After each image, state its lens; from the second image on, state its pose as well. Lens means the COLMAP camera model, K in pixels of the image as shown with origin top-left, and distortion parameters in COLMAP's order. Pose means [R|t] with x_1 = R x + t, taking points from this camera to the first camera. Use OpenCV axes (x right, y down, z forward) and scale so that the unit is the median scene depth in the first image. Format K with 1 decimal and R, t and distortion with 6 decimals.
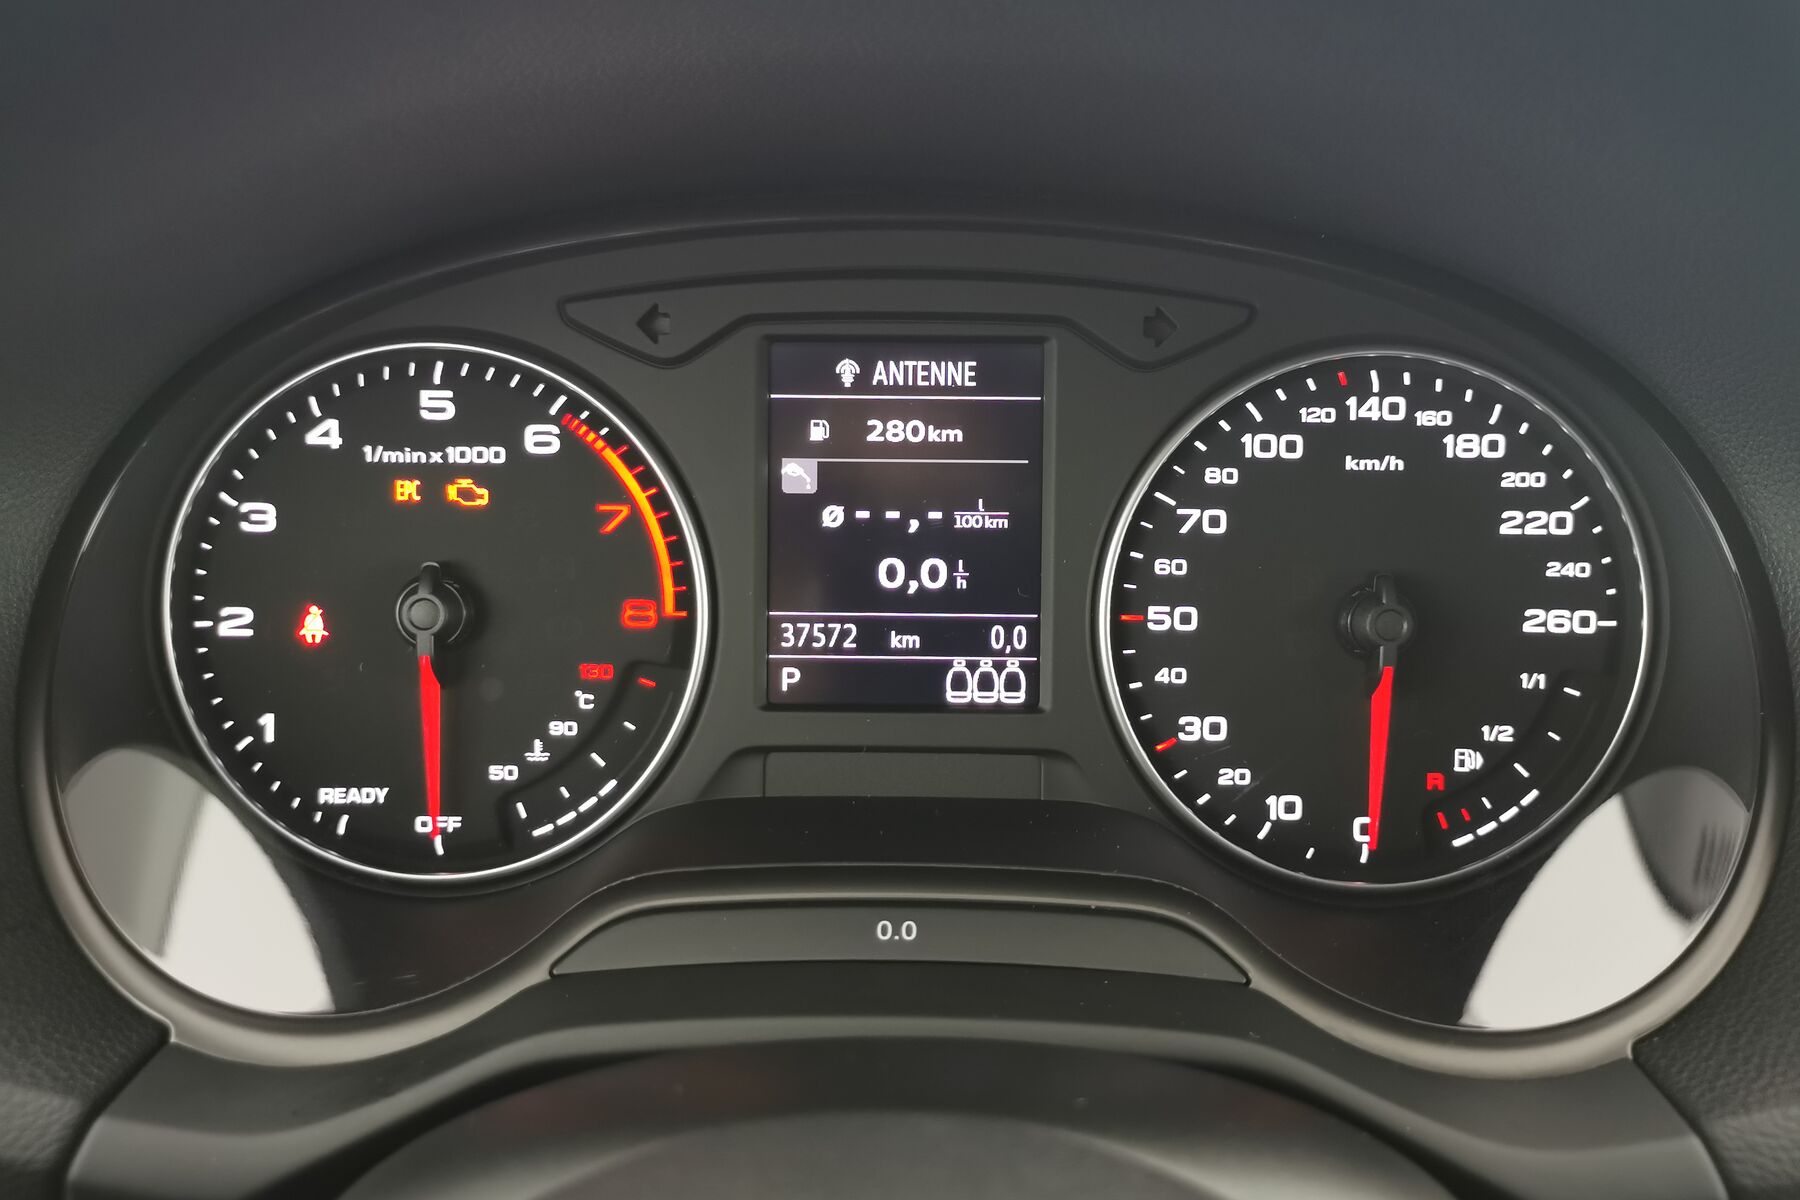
lens RADIAL K [[1414.2, 0, 894.6], [0, 1414.2, 584.2], [0, 0, 1]] dist [0.012387, -0.009758]
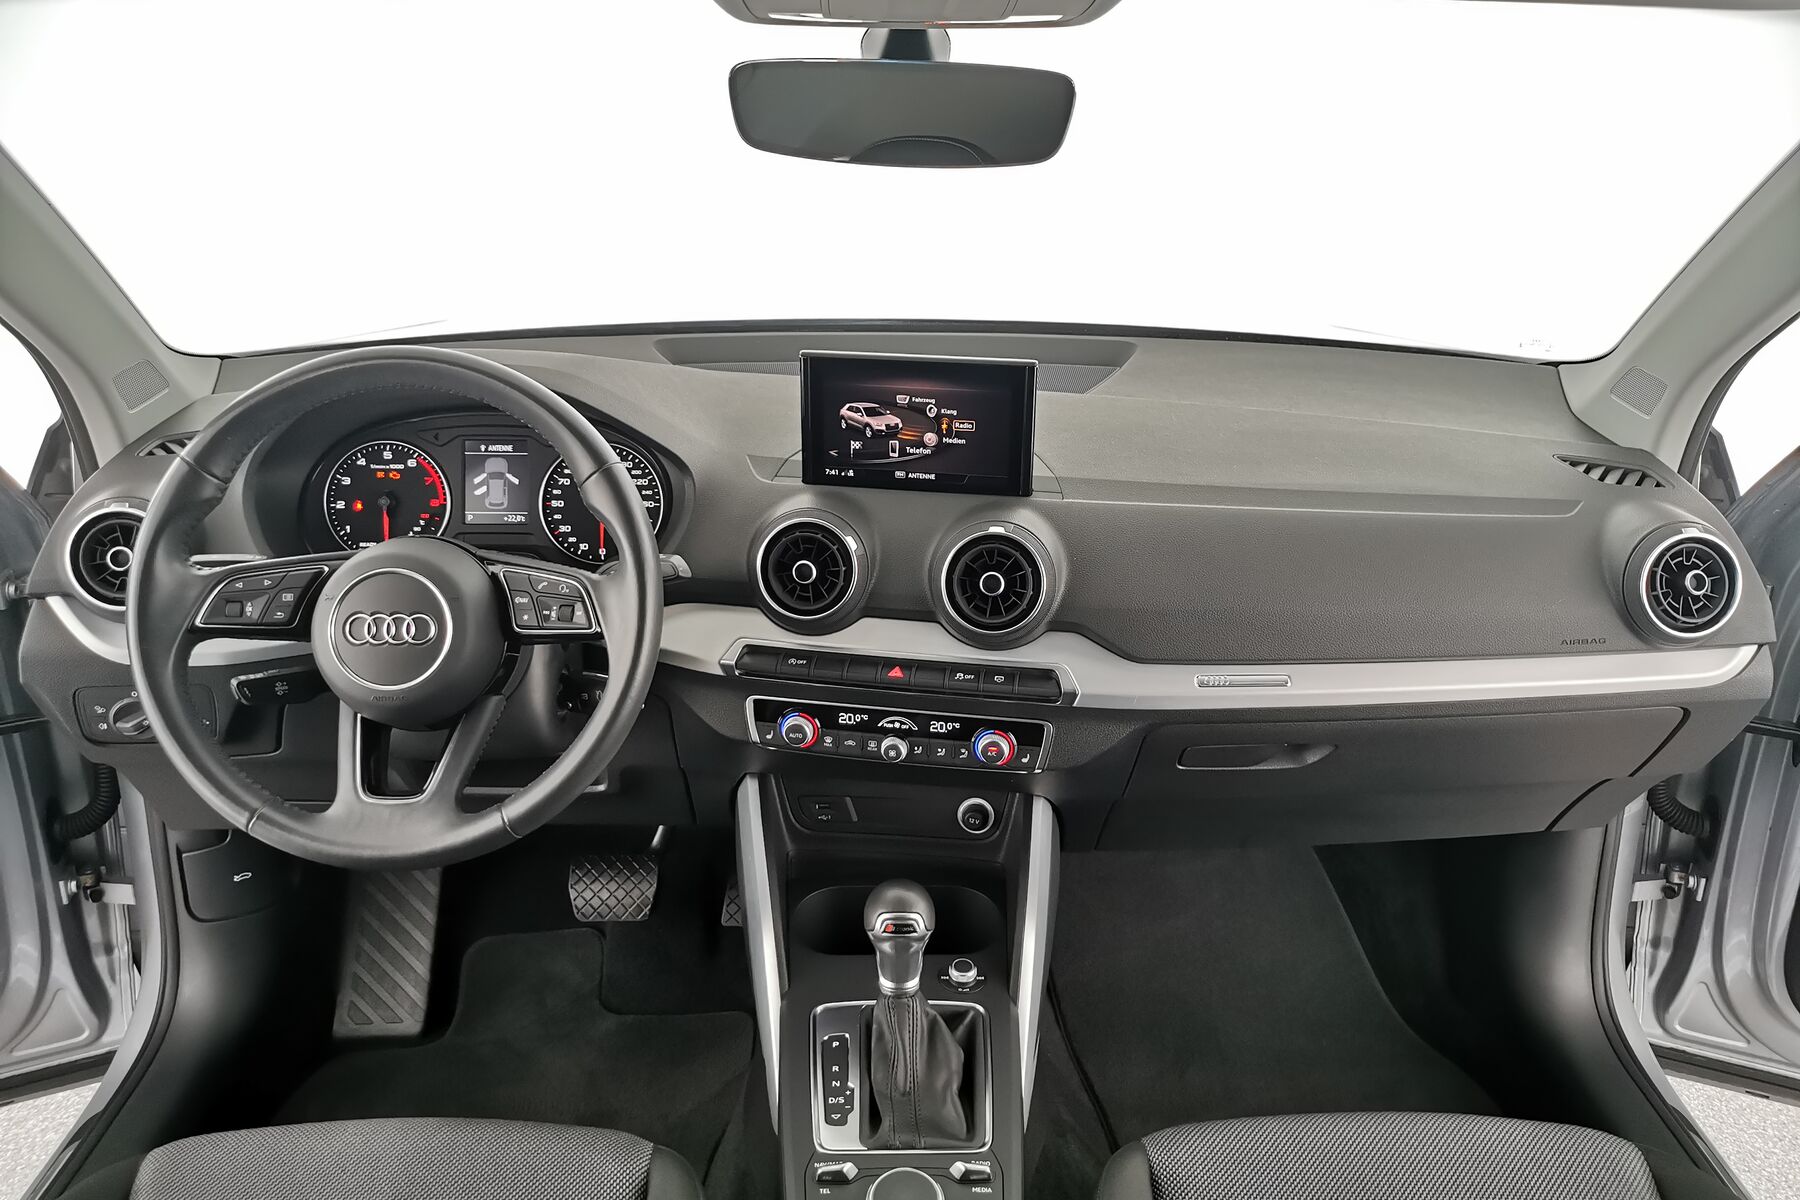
lens RADIAL K [[1395.5, 0, 903.3], [0, 1395.5, 583.8], [0, 0, 1]] dist [0.048105, -0.058378]
pose [[0.999409, -0.003968, 0.034132, 1.124569], [0.004844, 0.999660, -0.025626, 0.391292], [-0.034019, 0.025776, 0.999089, -3.391266]]
